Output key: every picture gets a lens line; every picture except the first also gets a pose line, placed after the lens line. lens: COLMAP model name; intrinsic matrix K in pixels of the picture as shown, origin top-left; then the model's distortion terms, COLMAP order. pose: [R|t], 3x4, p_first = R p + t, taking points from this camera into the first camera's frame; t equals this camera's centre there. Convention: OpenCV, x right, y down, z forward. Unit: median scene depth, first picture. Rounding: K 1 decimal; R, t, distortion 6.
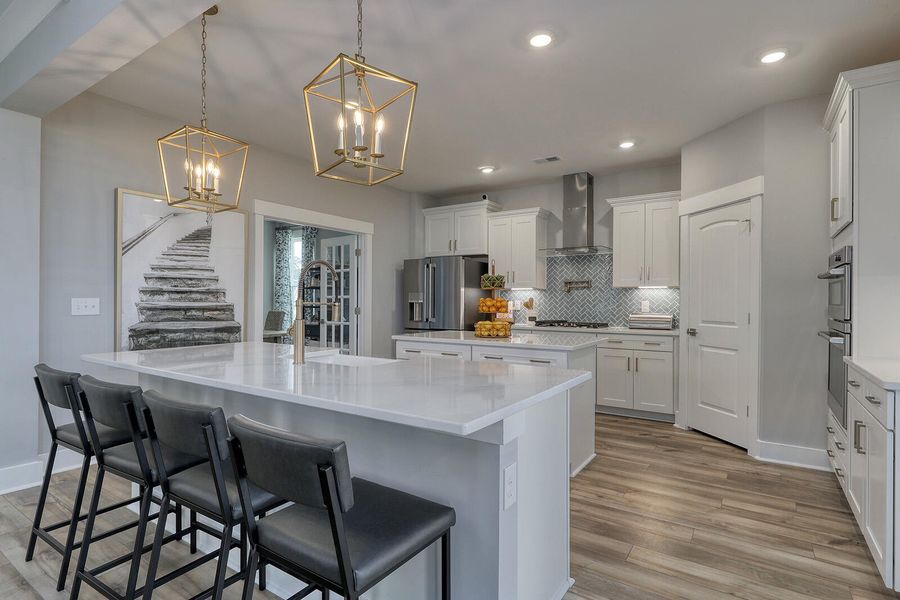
lens RADIAL K [[453.1, 0, 448.1], [0, 453.1, 302.6], [0, 0, 1]] dist [0.001779, 0.000466]
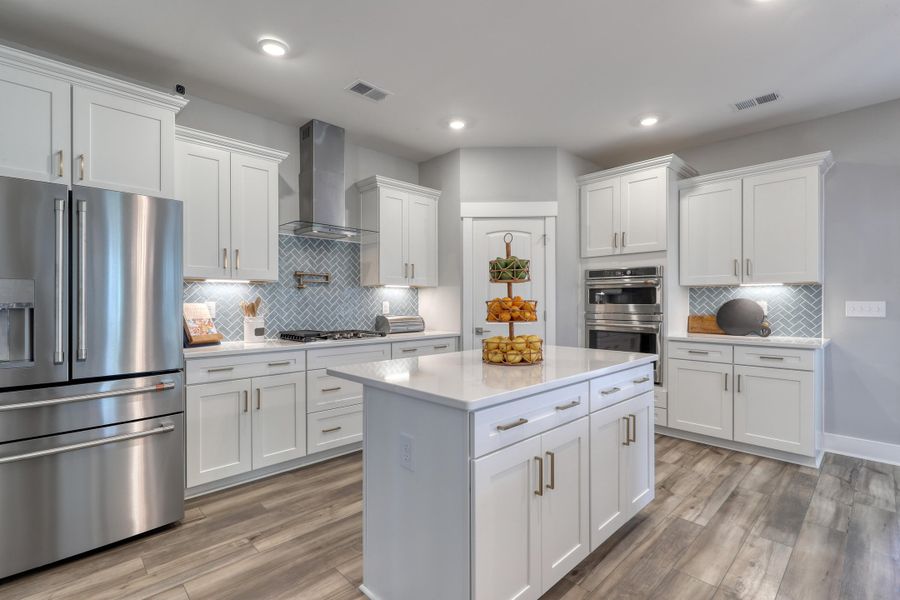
lens RADIAL K [[413.3, 0, 448.8], [0, 413.3, 302.0], [0, 0, 1]] dist [0.003312, 0.000172]
pose [[0.210498, -0.006124, 0.977575, -0.425912], [0.005900, 0.999970, 0.004994, -0.007474], [-0.977576, 0.004717, 0.210528, 0.906648]]
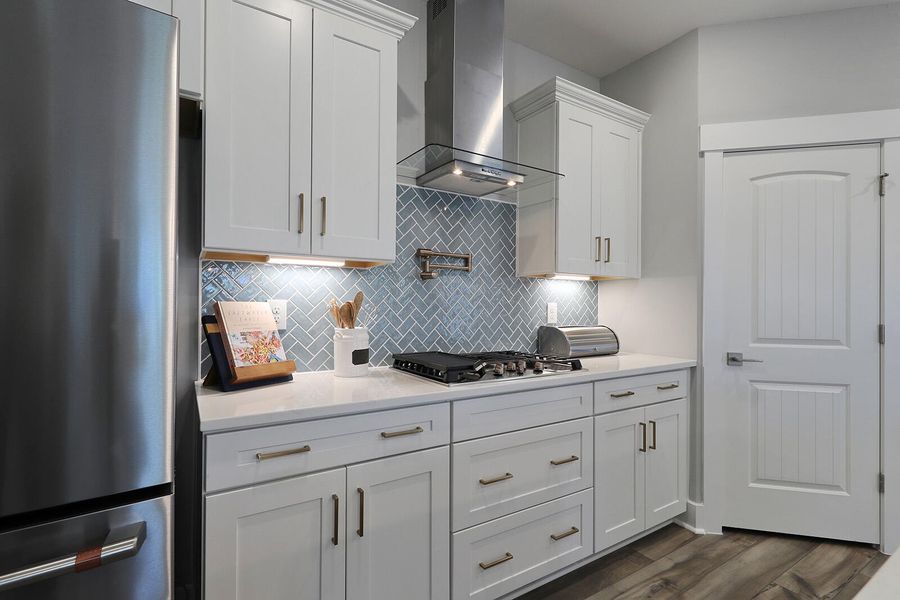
lens RADIAL K [[421.1, 0, 448.4], [0, 421.1, 300.9], [0, 0, 1]] dist [0.002685, 0.000152]
pose [[0.399483, 0.003229, 0.916735, -0.093502], [-0.004442, 0.999989, -0.001586, -0.005568], [-0.916730, -0.003439, 0.399493, 1.169412]]
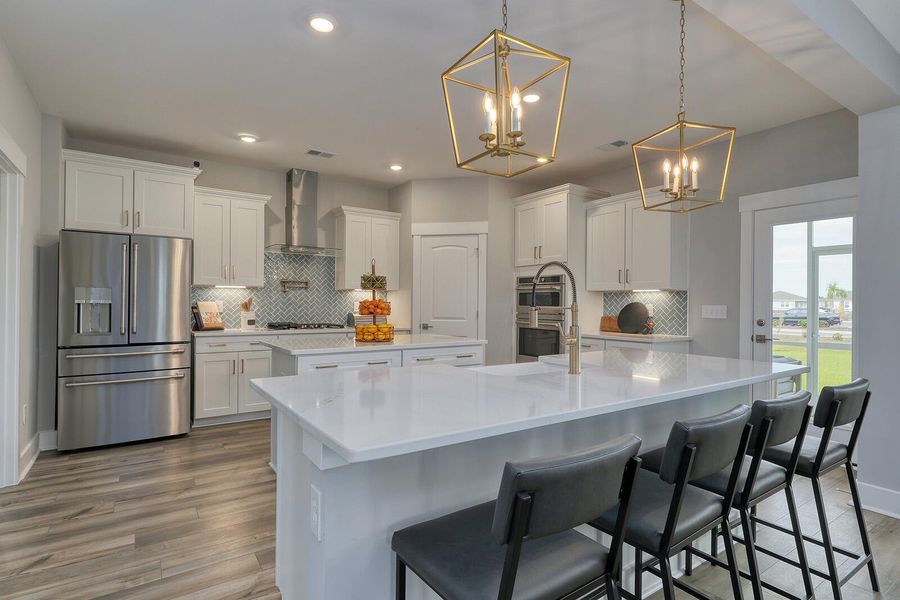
lens RADIAL K [[459.9, 0, 449.2], [0, 459.9, 301.7], [0, 0, 1]] dist [0.003764, 0.000403]
pose [[0.369470, 0.000399, 0.929243, -0.690287], [-0.003014, 0.999995, 0.000769, -0.007443], [-0.929238, -0.003085, 0.369469, 0.469709]]
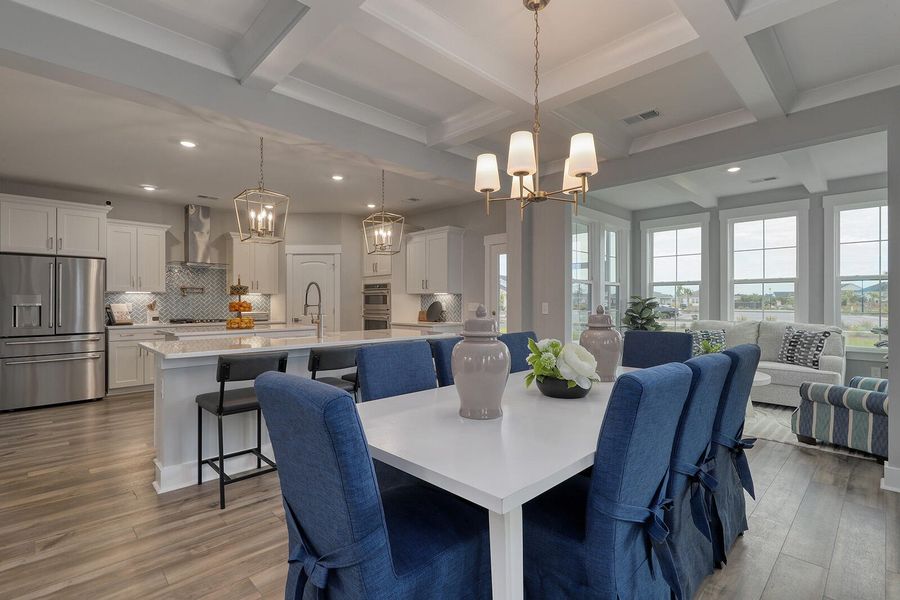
lens RADIAL K [[421.1, 0, 448.4], [0, 421.1, 300.9], [0, 0, 1]] dist [0.002685, 0.000152]
pose [[0.206110, -0.001223, 0.978528, -1.010834], [0.005708, 0.999984, 0.000048, -0.008061], [-0.978512, 0.005576, 0.206113, 0.070175]]
